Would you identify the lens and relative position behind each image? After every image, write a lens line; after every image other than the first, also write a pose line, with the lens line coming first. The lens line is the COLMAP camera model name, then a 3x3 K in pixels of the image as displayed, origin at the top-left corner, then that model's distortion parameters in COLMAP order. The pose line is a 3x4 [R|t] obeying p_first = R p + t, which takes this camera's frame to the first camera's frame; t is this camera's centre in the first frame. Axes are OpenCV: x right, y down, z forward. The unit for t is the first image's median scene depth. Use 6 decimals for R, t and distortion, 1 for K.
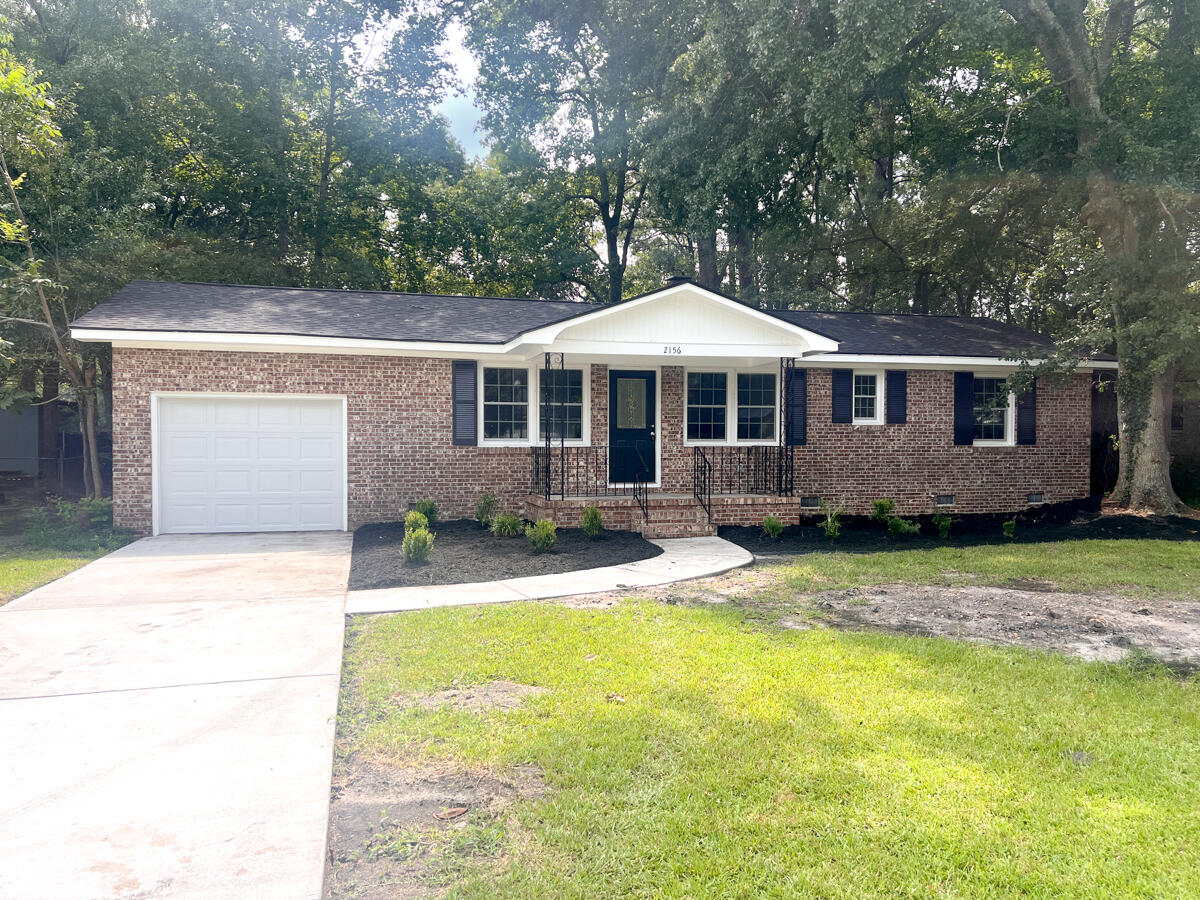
lens RADIAL K [[902.3, 0, 605.0], [0, 902.3, 457.0], [0, 0, 1]] dist [0.074973, -0.090009]
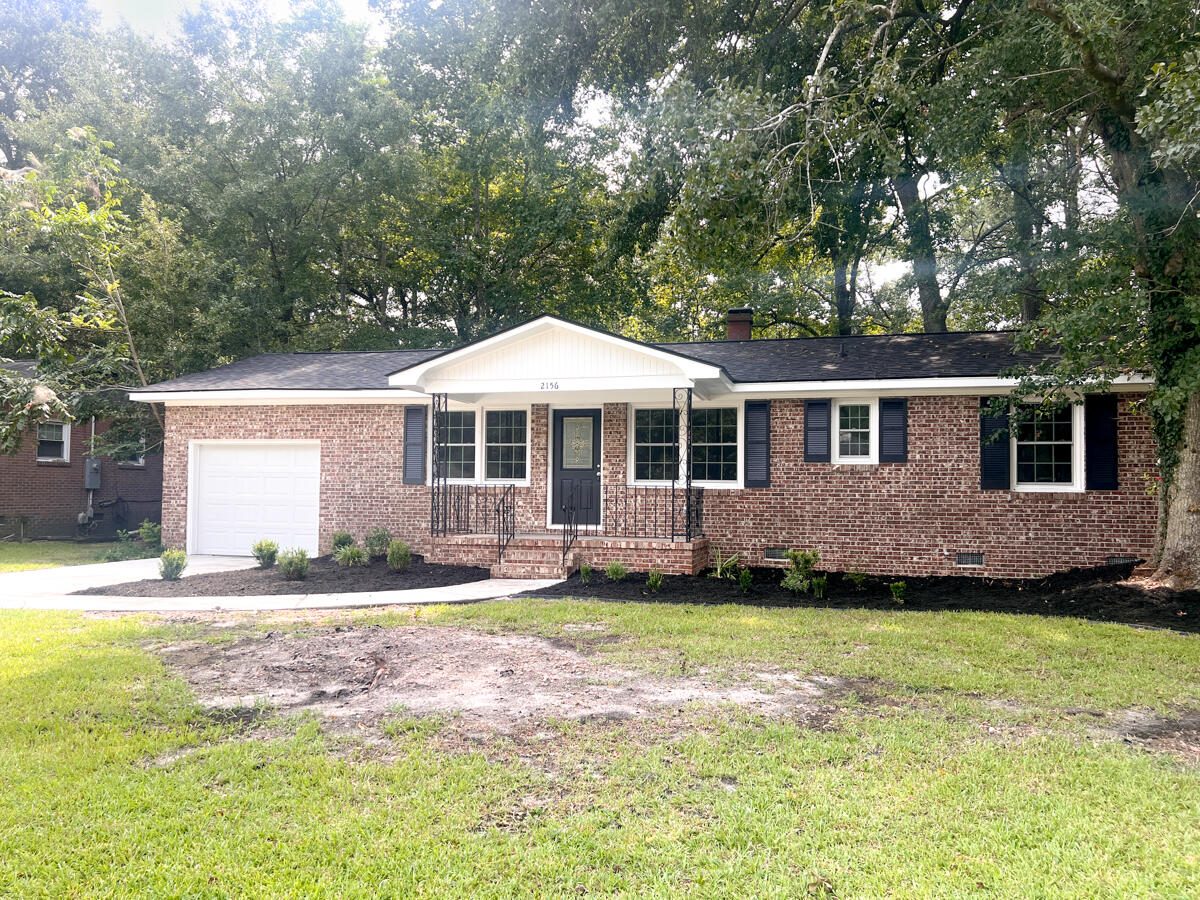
lens RADIAL K [[903.2, 0, 592.9], [0, 903.2, 451.1], [0, 0, 1]] dist [0.073974, -0.090345]
pose [[0.866762, -0.015011, -0.498496, 0.551804], [-0.019376, 0.997779, -0.063736, 0.012010], [0.498345, 0.064903, 0.864546, 0.170333]]
